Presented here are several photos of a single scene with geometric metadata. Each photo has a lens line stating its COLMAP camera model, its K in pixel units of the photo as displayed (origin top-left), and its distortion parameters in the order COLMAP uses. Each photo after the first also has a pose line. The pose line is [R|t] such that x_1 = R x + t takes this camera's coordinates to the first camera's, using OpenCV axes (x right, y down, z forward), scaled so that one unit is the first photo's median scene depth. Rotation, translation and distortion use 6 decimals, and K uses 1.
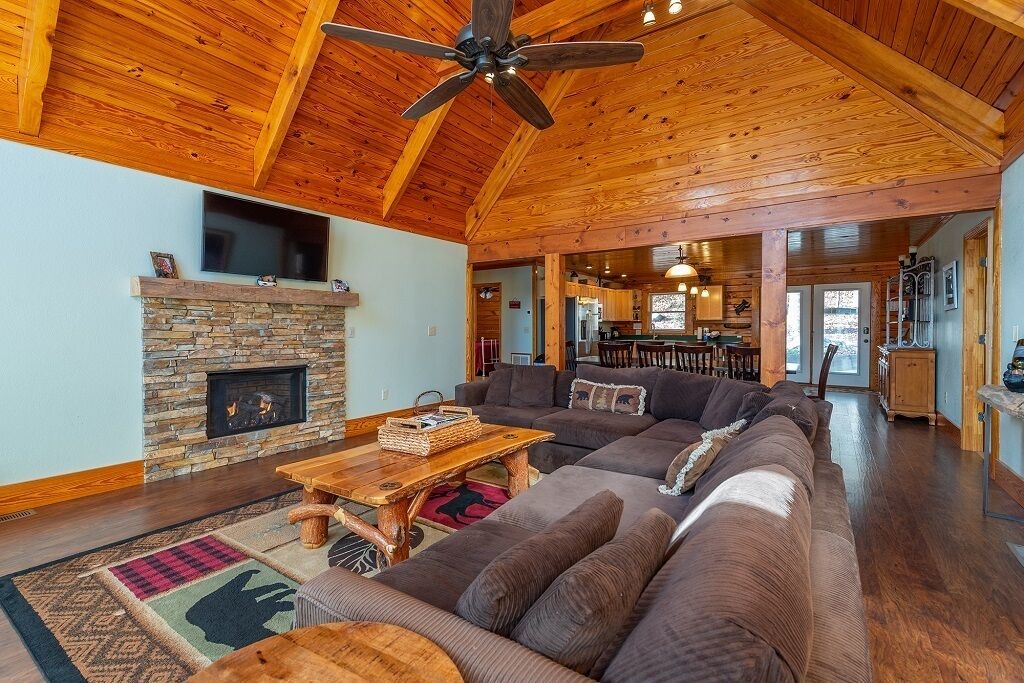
lens RADIAL K [[455.4, 0, 511.2], [0, 455.4, 337.2], [0, 0, 1]] dist [0.002297, -0.001173]
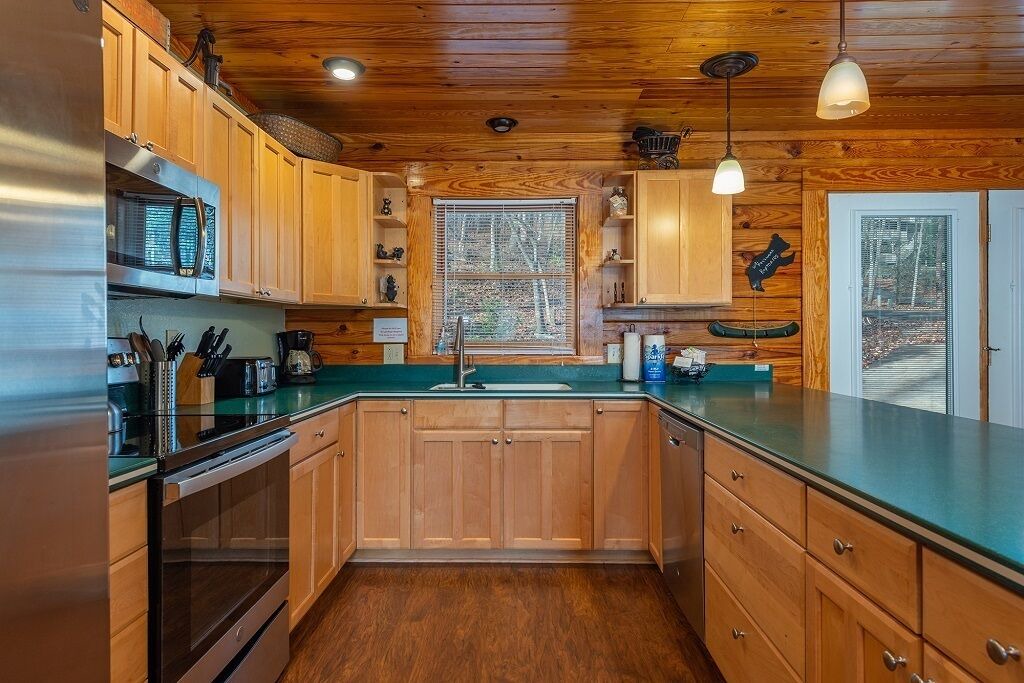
lens RADIAL K [[590.6, 0, 512.0], [0, 590.6, 338.3], [0, 0, 1]] dist [0.006646, -0.004224]
pose [[0.831182, 0.001912, 0.555997, 0.397696], [0.012280, 0.999687, -0.021796, -0.030111], [-0.555864, 0.024944, 0.830899, 1.801953]]
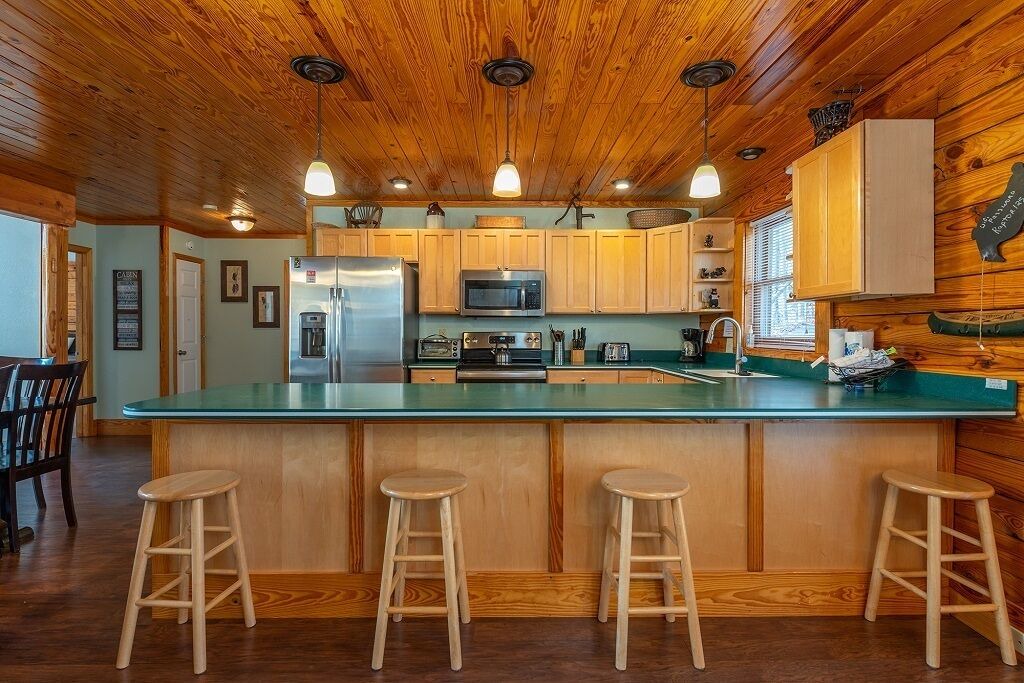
lens RADIAL K [[505.9, 0, 514.1], [0, 505.9, 340.8], [0, 0, 1]] dist [-0.000968, -0.001578]
pose [[0.577405, 0.020807, -0.816193, 1.267382], [-0.026183, 0.999633, 0.006960, -0.032482], [0.816038, 0.017352, 0.577738, 1.694001]]
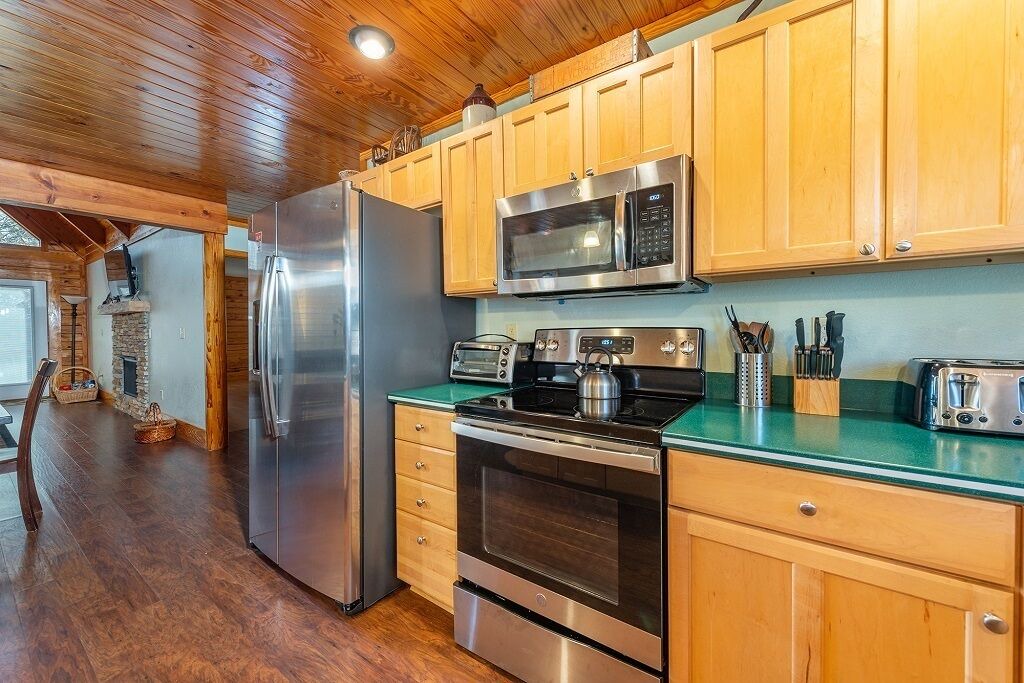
lens RADIAL K [[400.9, 0, 507.8], [0, 400.9, 336.6], [0, 0, 1]] dist [0.001349, -0.000314]
pose [[-0.014319, 0.023244, -0.999627, 0.758862], [-0.017403, 0.999573, 0.023492, -0.042152], [0.999746, 0.017733, -0.013908, 2.208944]]
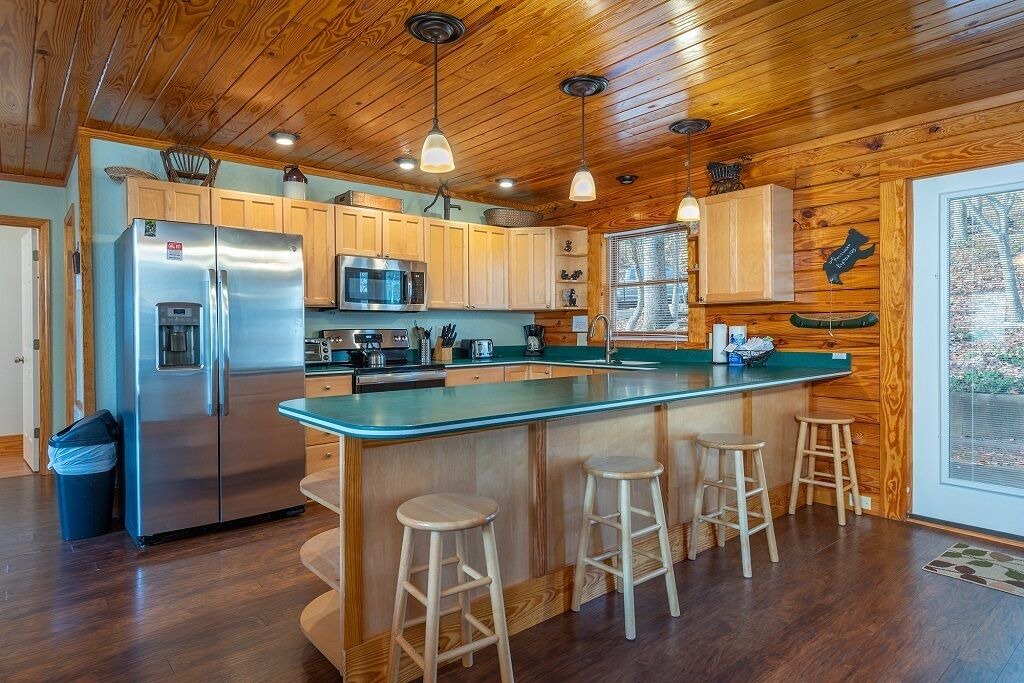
lens RADIAL K [[590.6, 0, 517.5], [0, 590.6, 337.1], [0, 0, 1]] dist [0.006646, -0.004224]
pose [[0.966422, 0.002969, -0.256943, 0.912027], [-0.005325, 0.999950, -0.008472, -0.020925], [0.256905, 0.009556, 0.966390, 1.317330]]
